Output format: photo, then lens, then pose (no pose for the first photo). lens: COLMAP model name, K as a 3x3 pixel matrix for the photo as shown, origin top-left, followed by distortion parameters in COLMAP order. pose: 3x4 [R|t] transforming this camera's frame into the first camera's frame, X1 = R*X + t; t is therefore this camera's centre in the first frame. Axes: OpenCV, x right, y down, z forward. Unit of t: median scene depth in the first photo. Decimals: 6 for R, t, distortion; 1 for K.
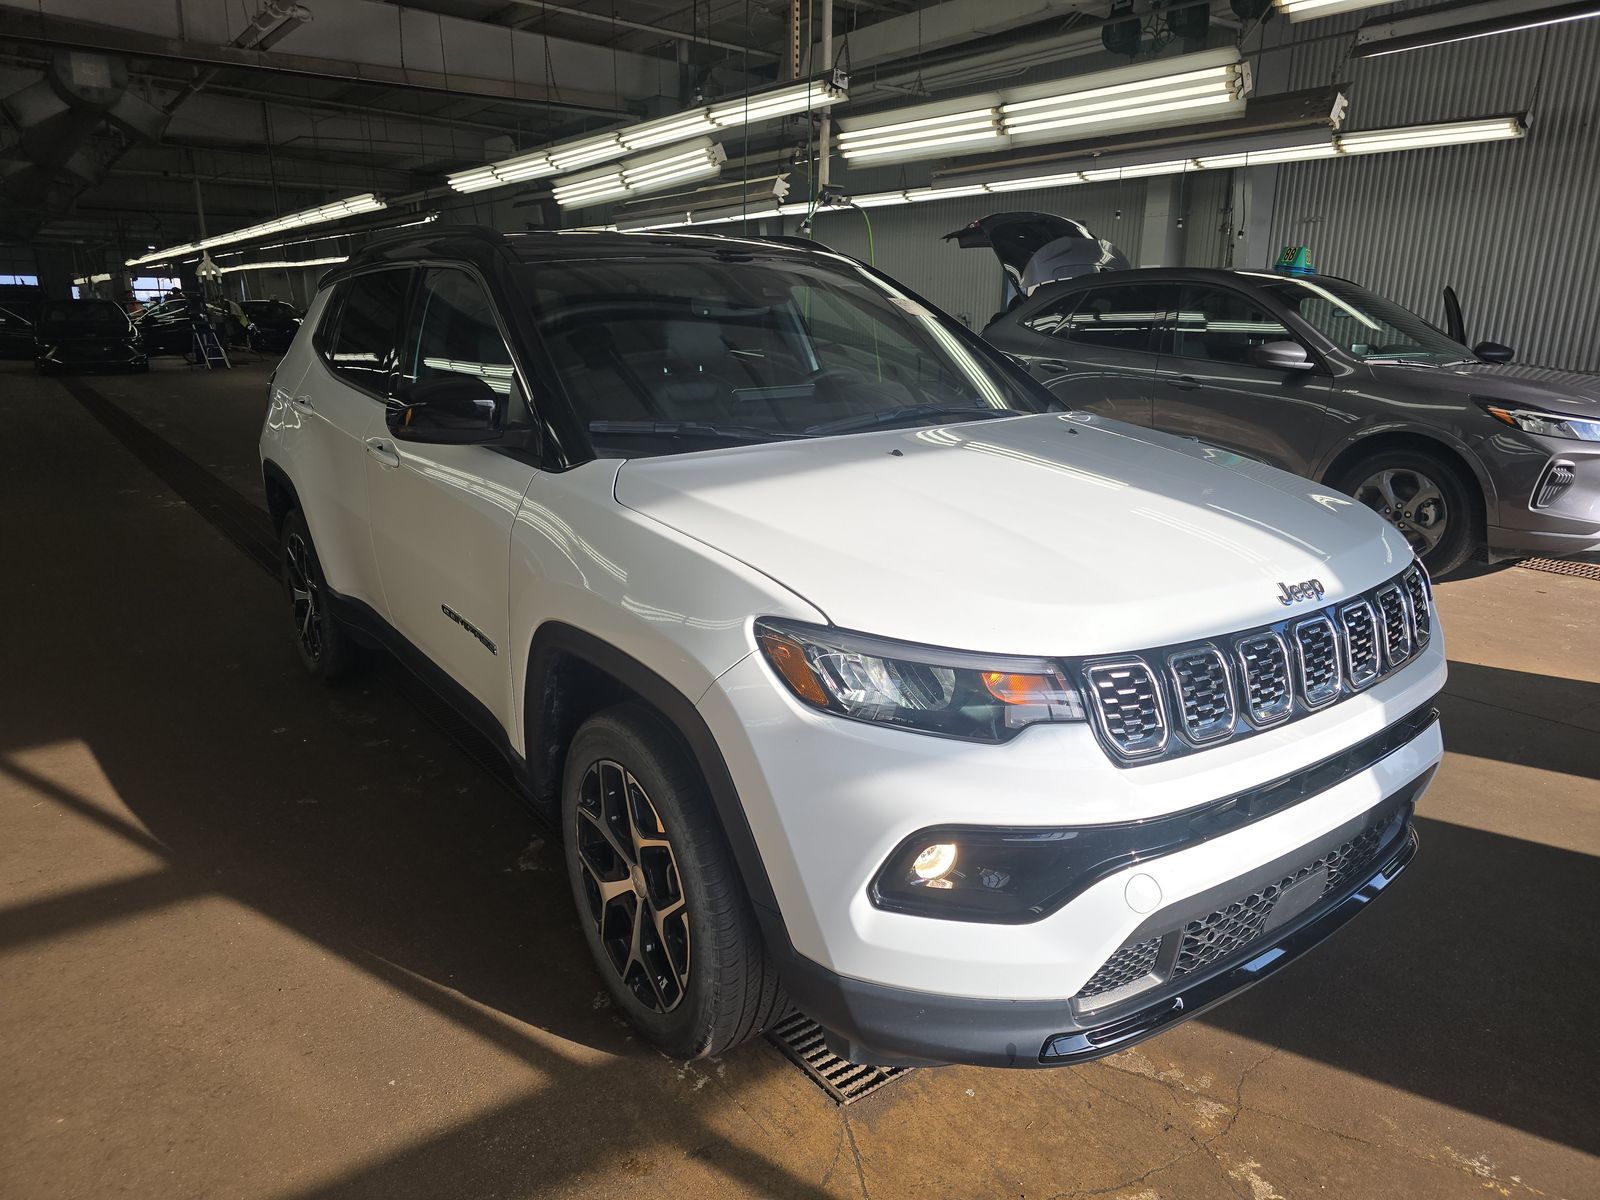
lens RADIAL K [[1077.7, 0, 799.9], [0, 1077.7, 595.0], [0, 0, 1]] dist [0.044080, -0.029491]
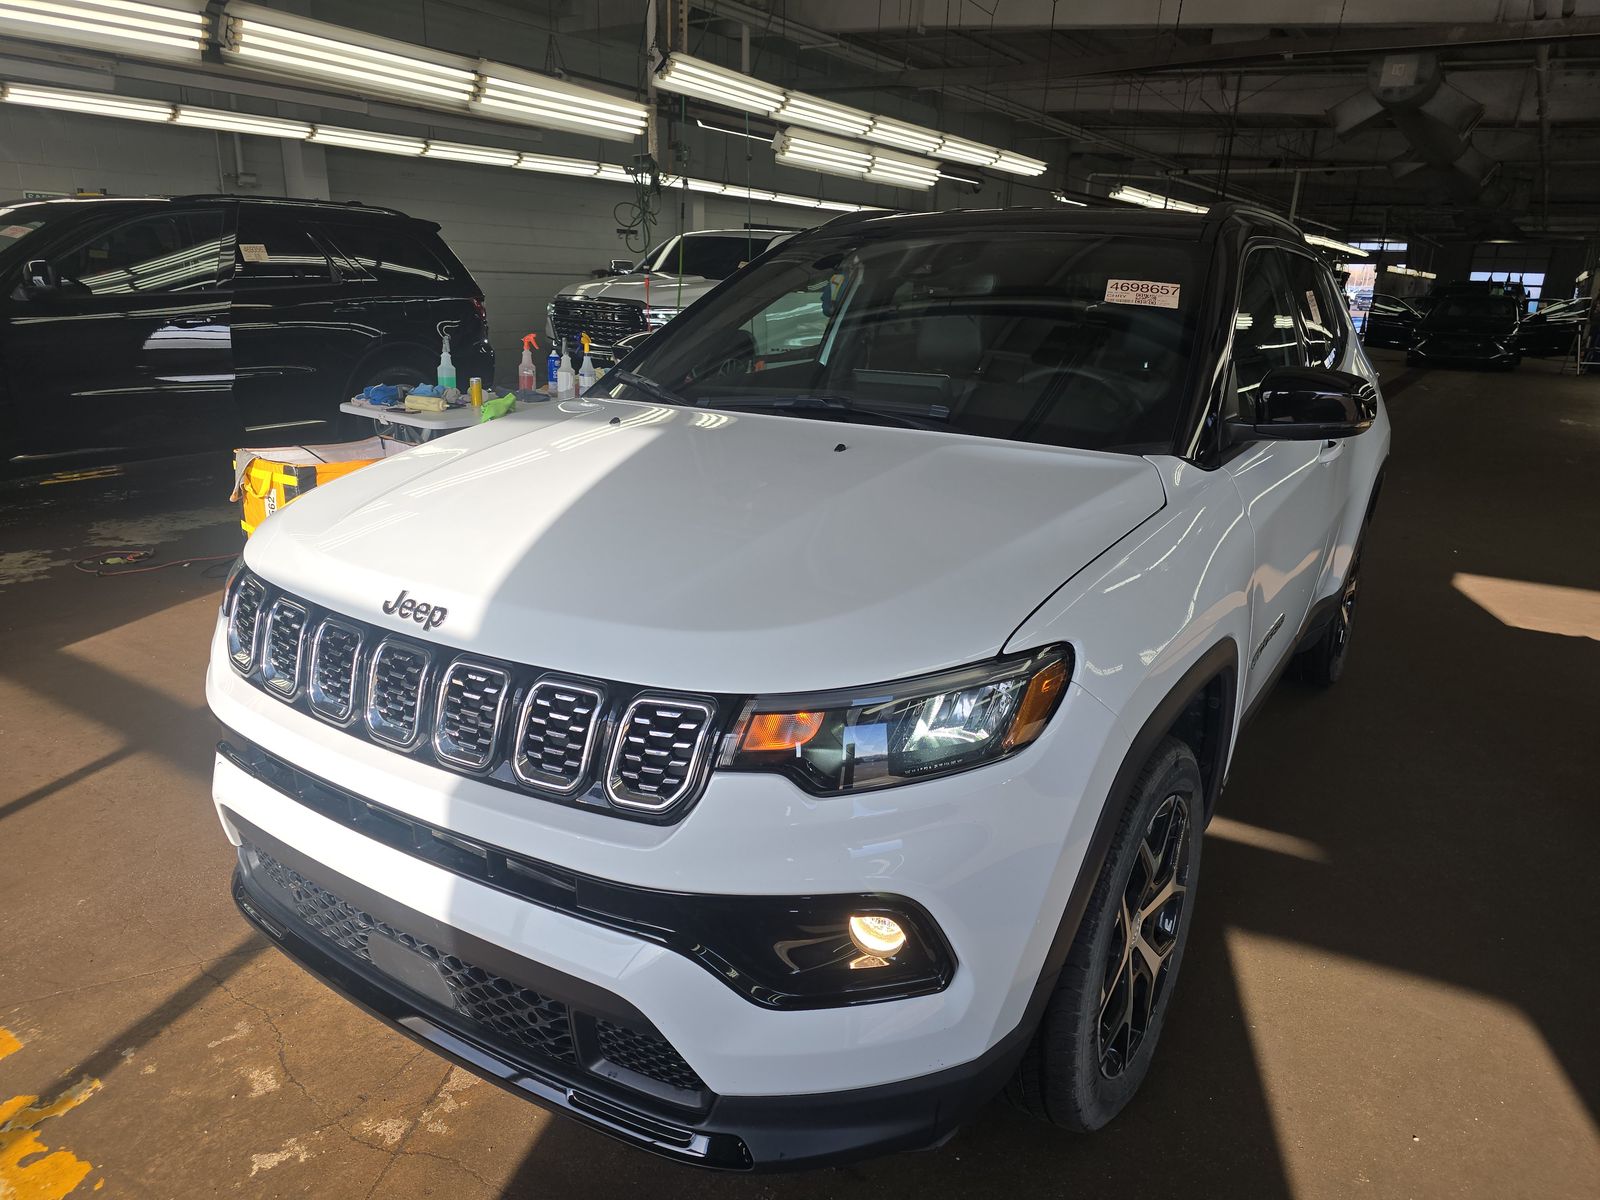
lens RADIAL K [[1077.7, 0, 793.7], [0, 1077.7, 595.9], [0, 0, 1]] dist [0.044080, -0.029491]
pose [[0.353746, 0.277502, -0.893228, 0.291348], [-0.275685, 0.943486, 0.183936, -0.055374], [0.893791, 0.181183, 0.410257, 0.202454]]
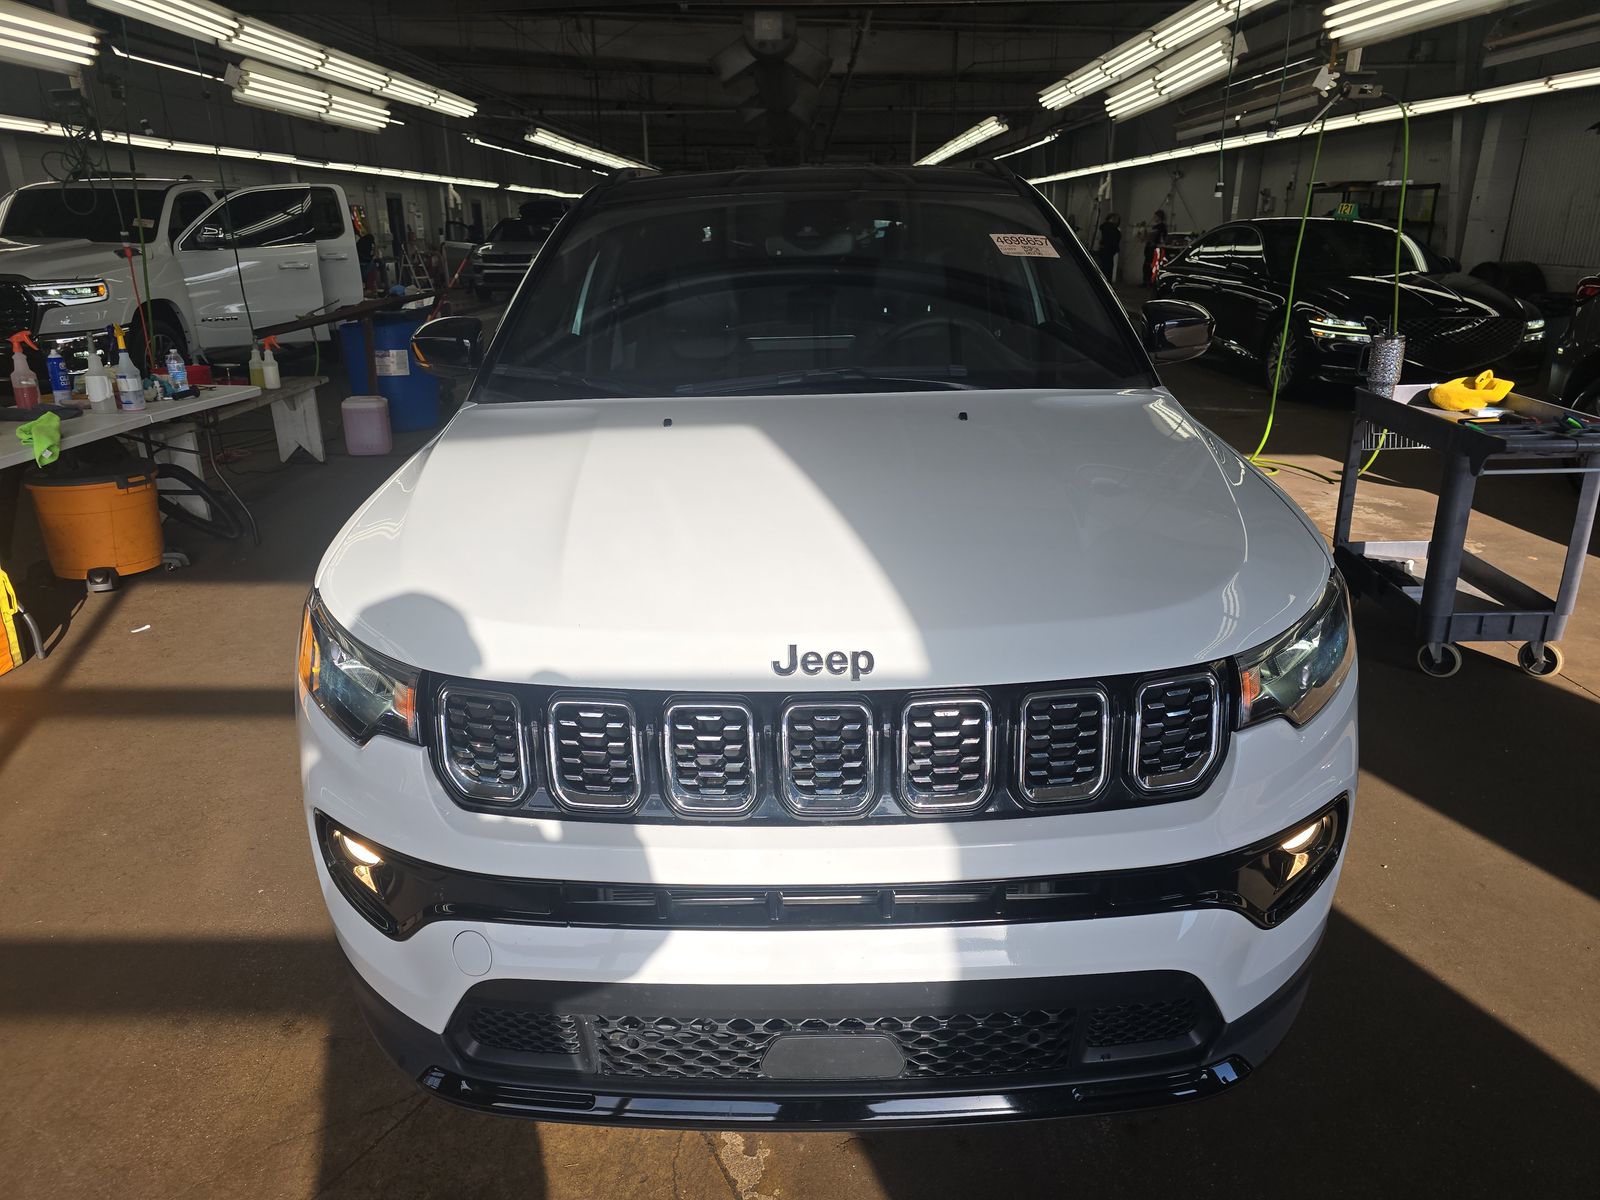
lens RADIAL K [[1077.7, 0, 787.4], [0, 1077.7, 595.8], [0, 0, 1]] dist [0.044080, -0.029491]
pose [[0.801193, 0.186005, -0.568763, 0.188522], [-0.145128, 0.982486, 0.116870, -0.028953], [0.580540, -0.011092, 0.814156, 0.084996]]
